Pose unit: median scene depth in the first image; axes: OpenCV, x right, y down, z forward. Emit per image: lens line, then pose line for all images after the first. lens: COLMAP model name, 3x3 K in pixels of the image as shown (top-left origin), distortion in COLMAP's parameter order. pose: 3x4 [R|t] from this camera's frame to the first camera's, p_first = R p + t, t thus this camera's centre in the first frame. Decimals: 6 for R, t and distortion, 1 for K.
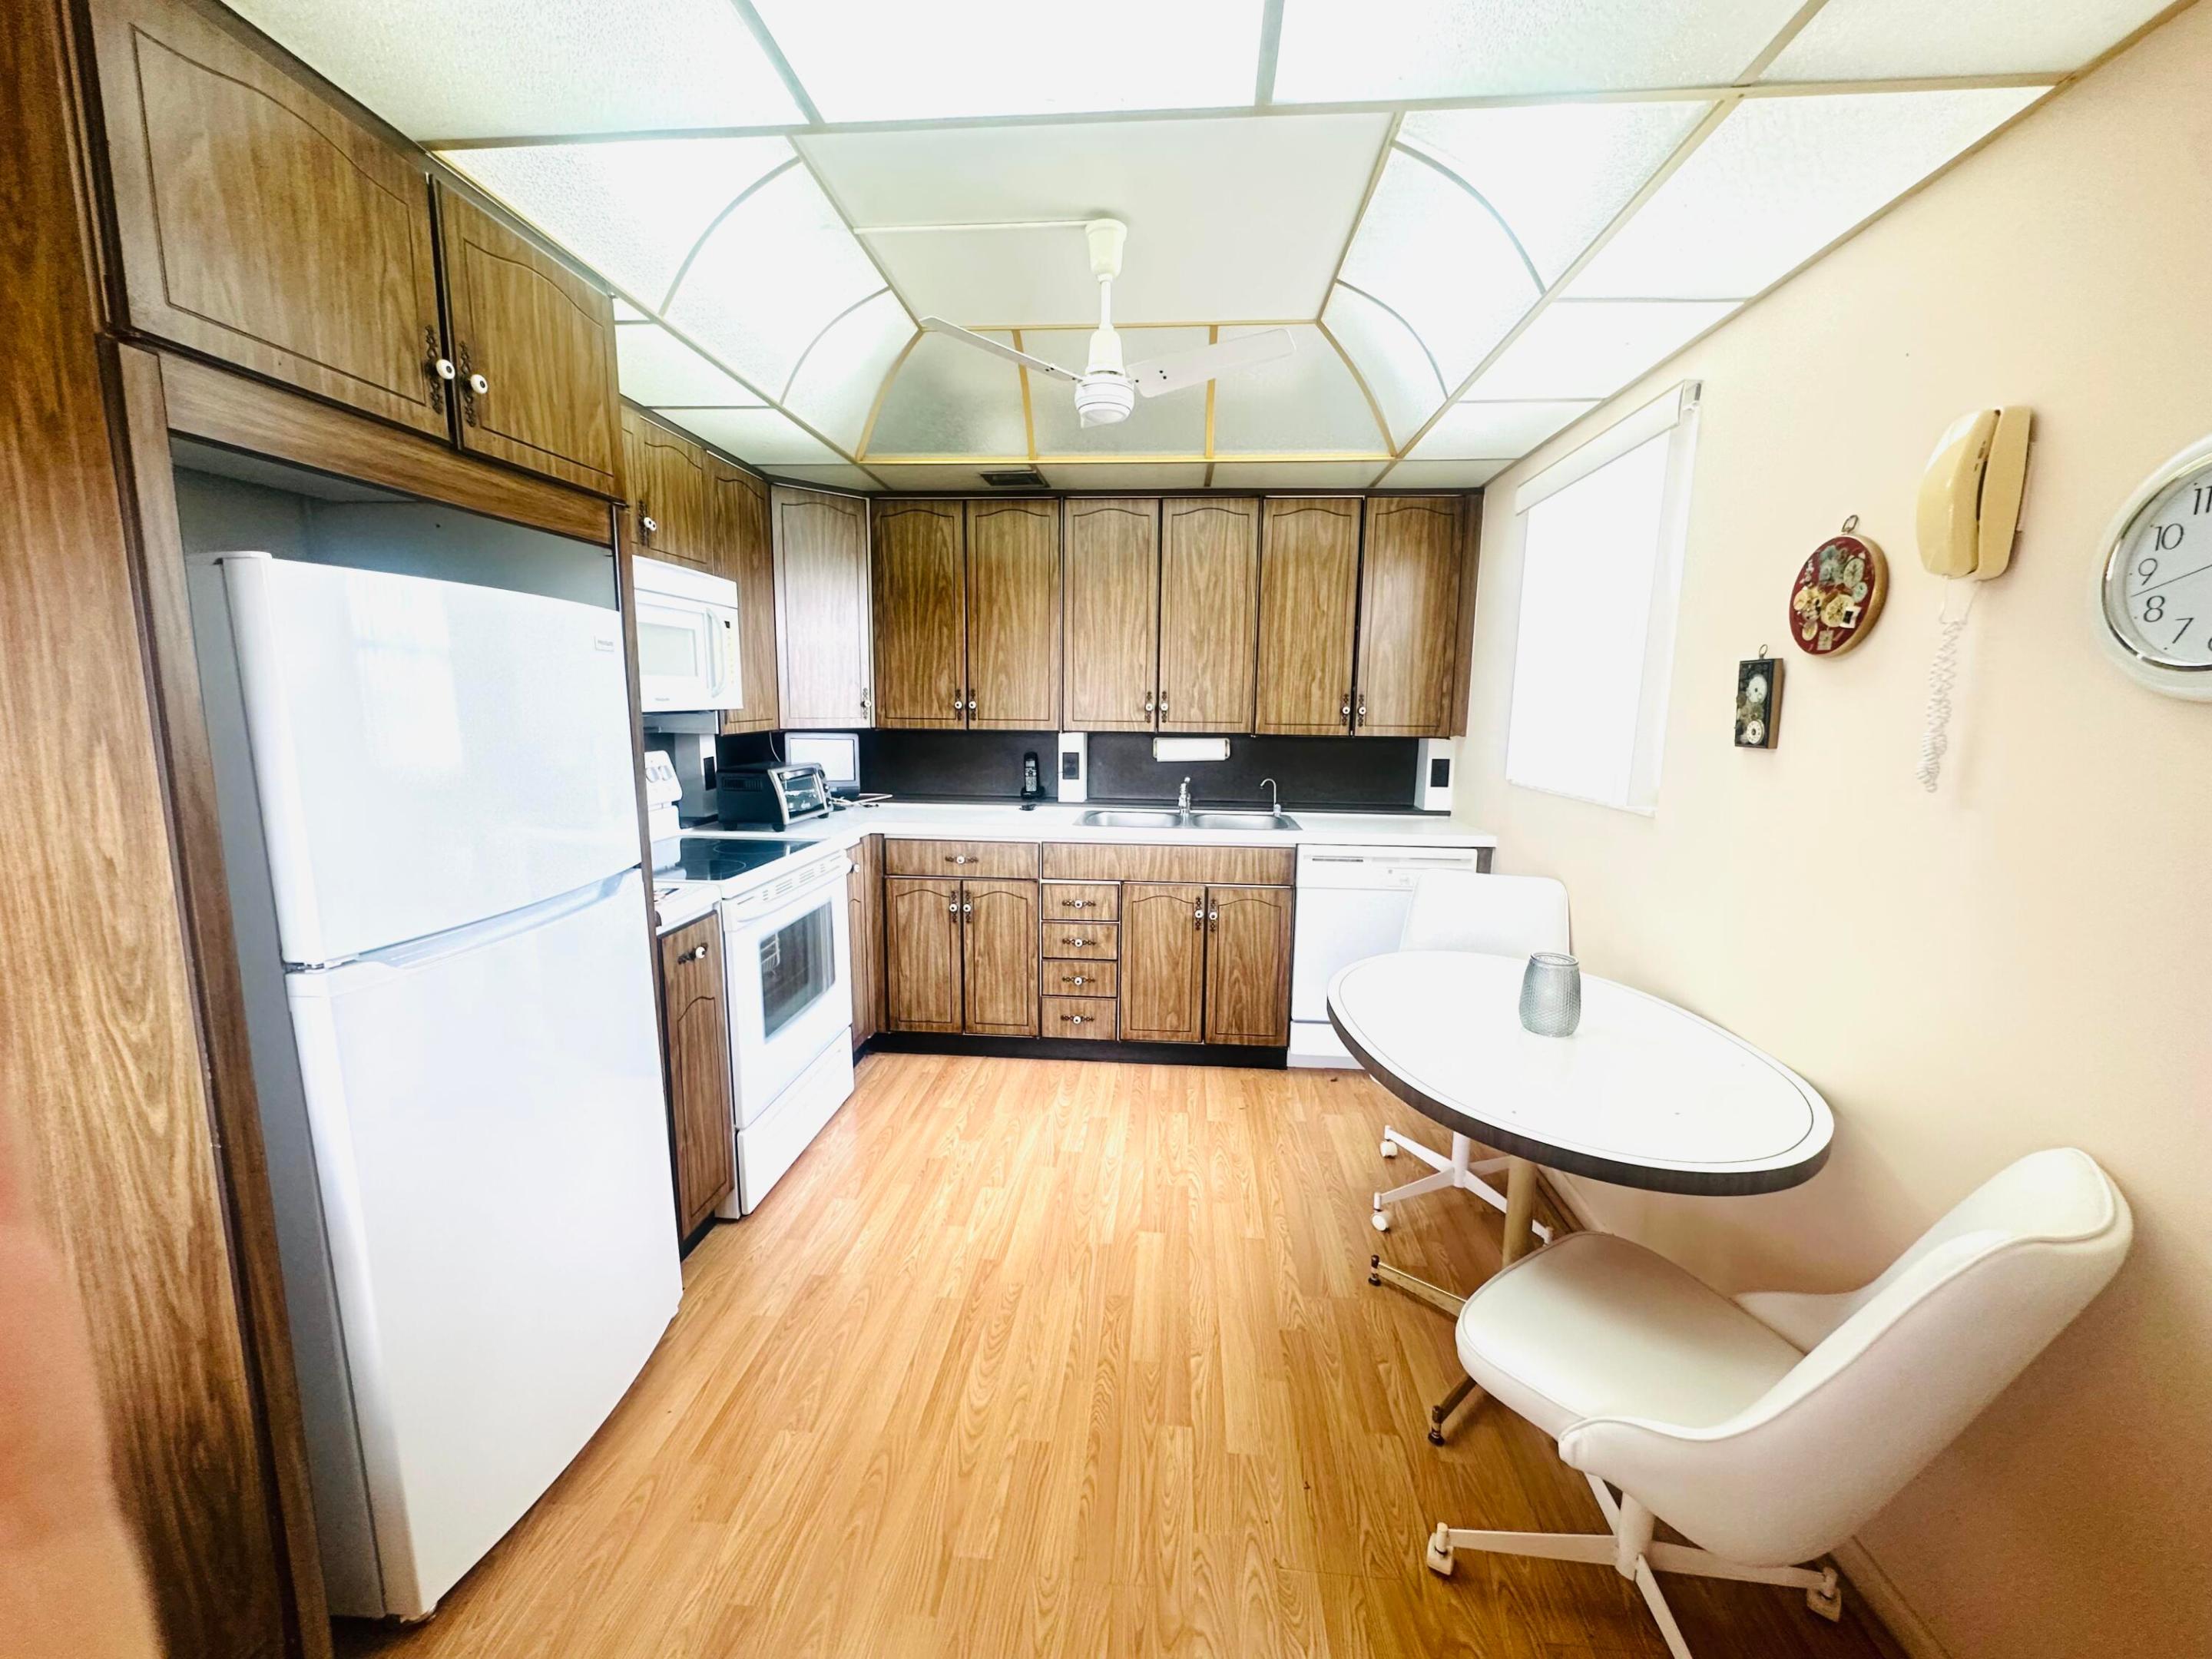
lens RADIAL K [[884.1, 0, 1106.0], [0, 884.1, 829.5], [0, 0, 1]] dist [-0.000599, 0.000262]
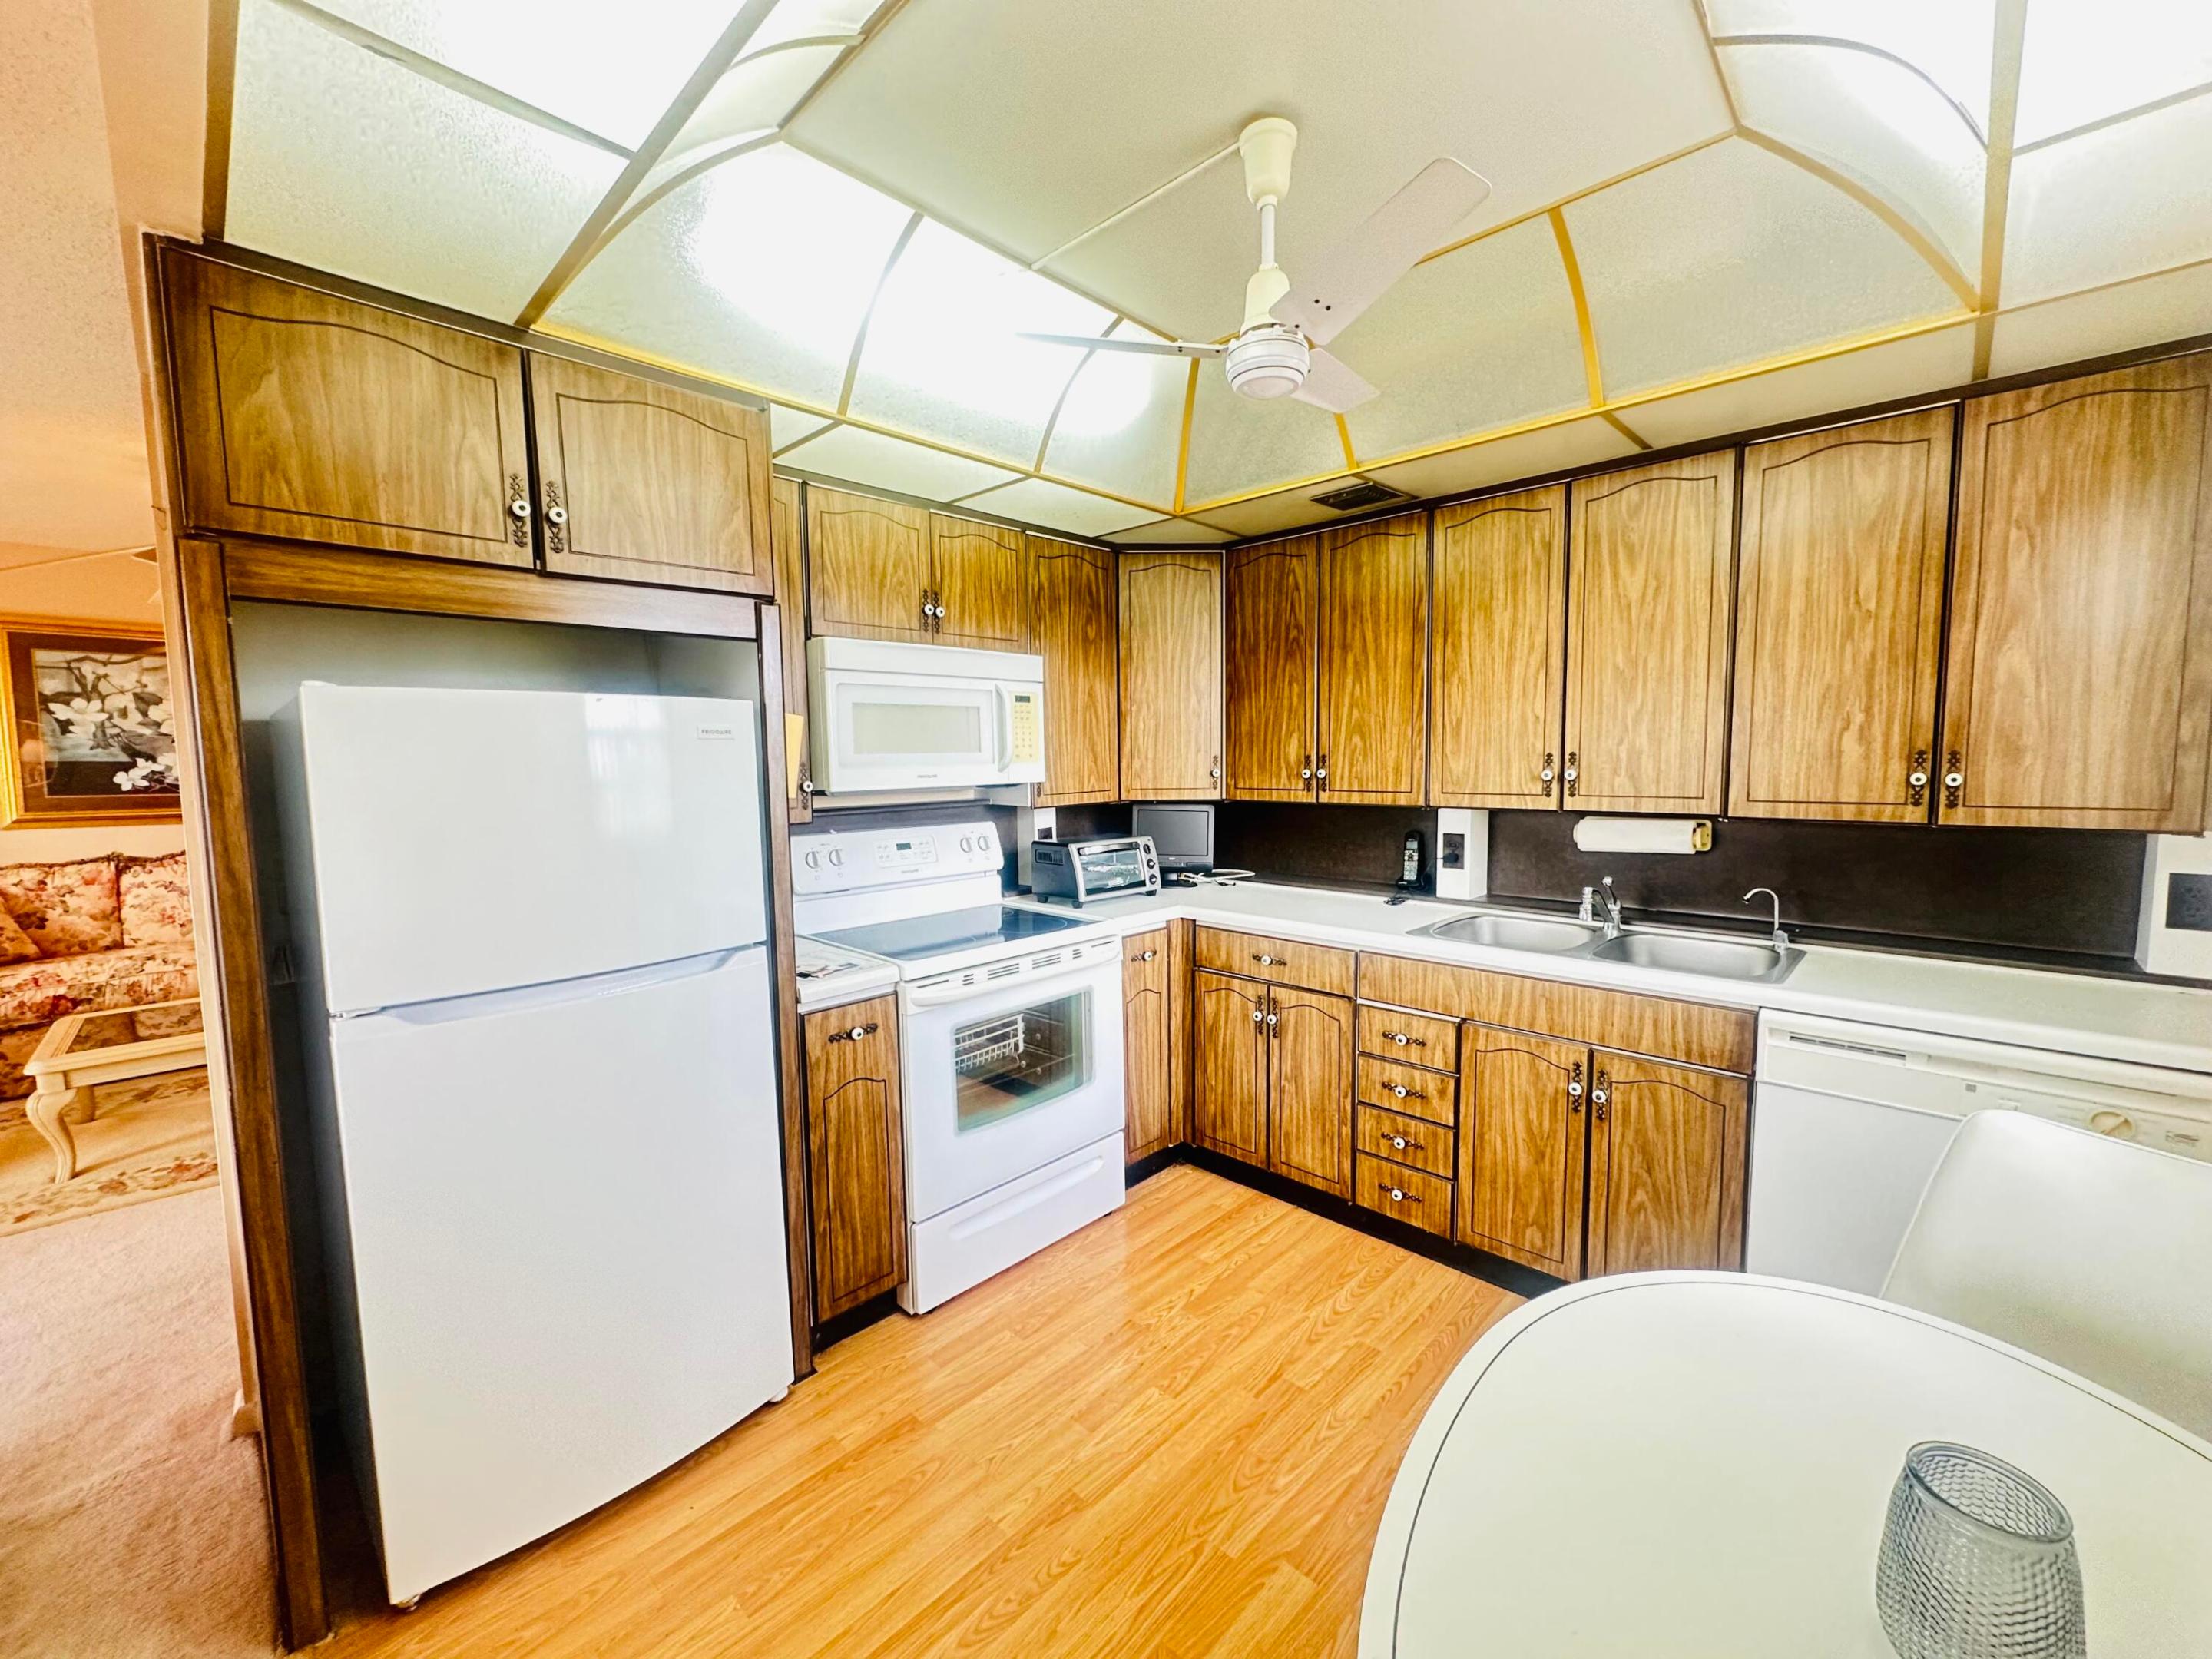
lens RADIAL K [[884.1, 0, 1106.0], [0, 884.1, 829.5], [0, 0, 1]] dist [-0.000599, 0.000262]
pose [[0.773054, 0.033089, -0.633477, 0.238999], [-0.072901, 0.996656, -0.036904, -0.045903], [0.630137, 0.074710, 0.772881, 0.248884]]
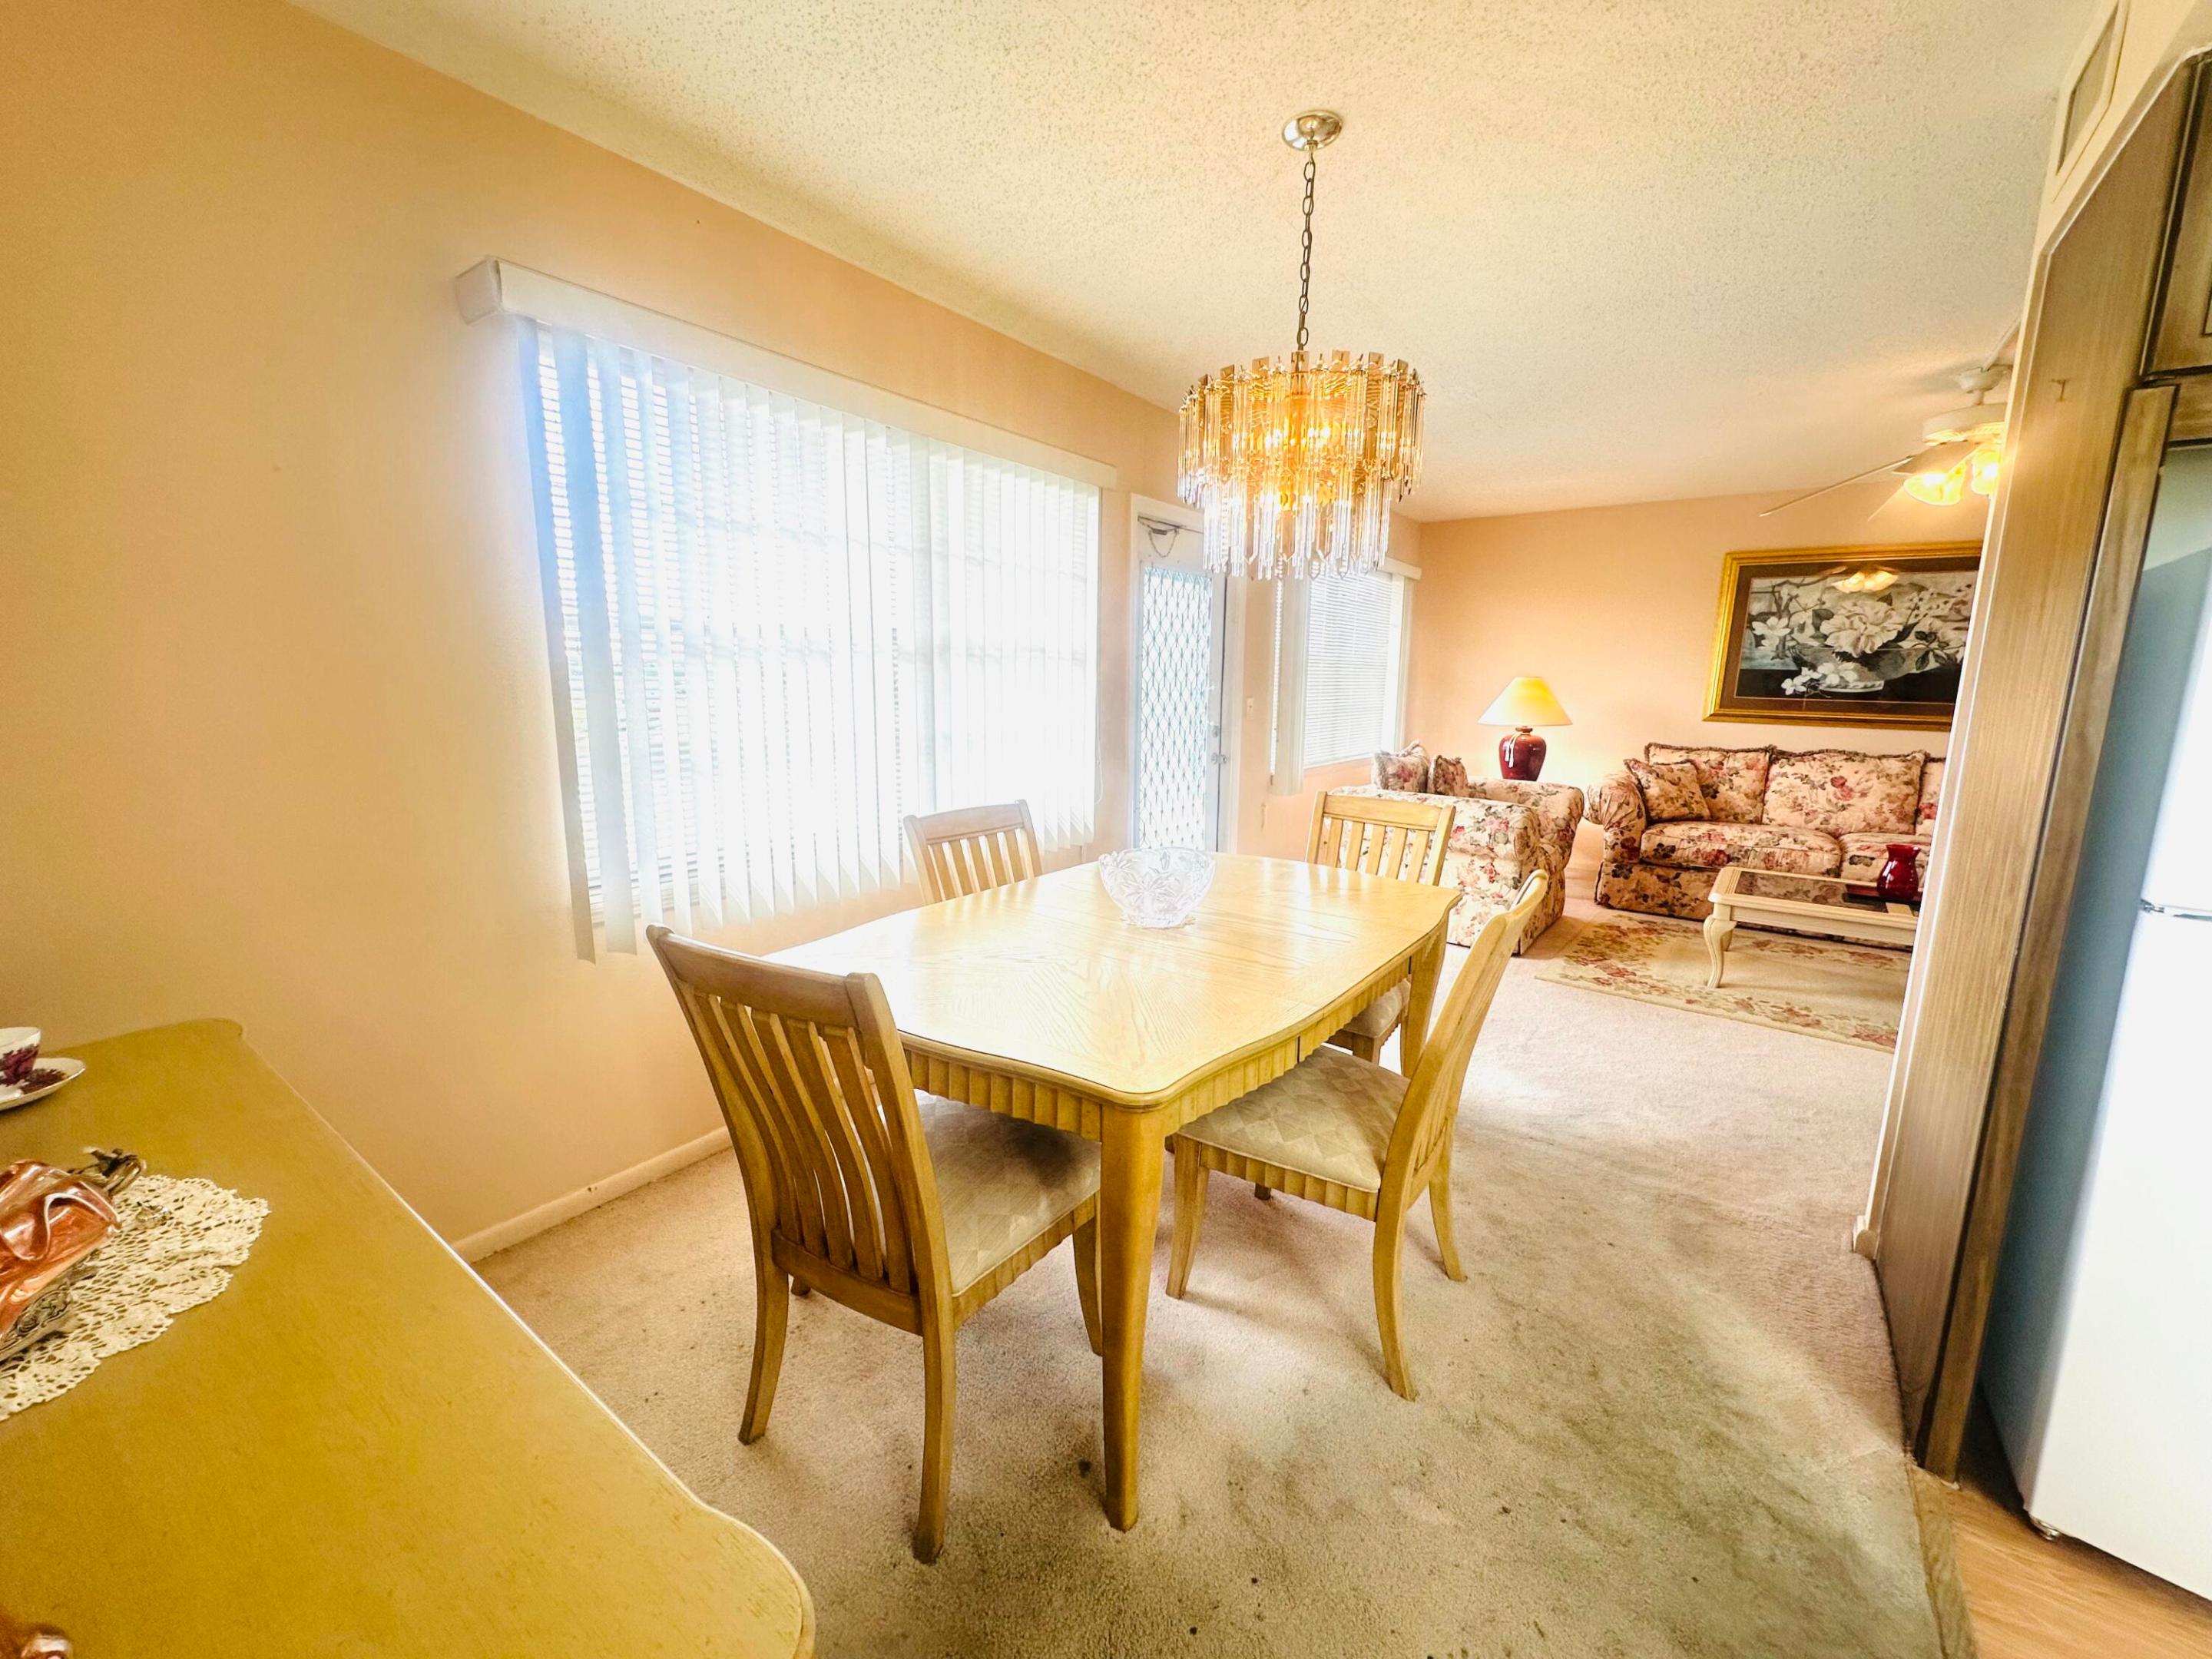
lens RADIAL K [[884.1, 0, 1106.0], [0, 884.1, 829.5], [0, 0, 1]] dist [-0.000599, 0.000262]
pose [[-0.527171, 0.123686, -0.840710, 0.248456], [-0.145310, 0.961657, 0.232597, -0.001828], [0.837243, 0.244782, -0.488984, 0.148310]]
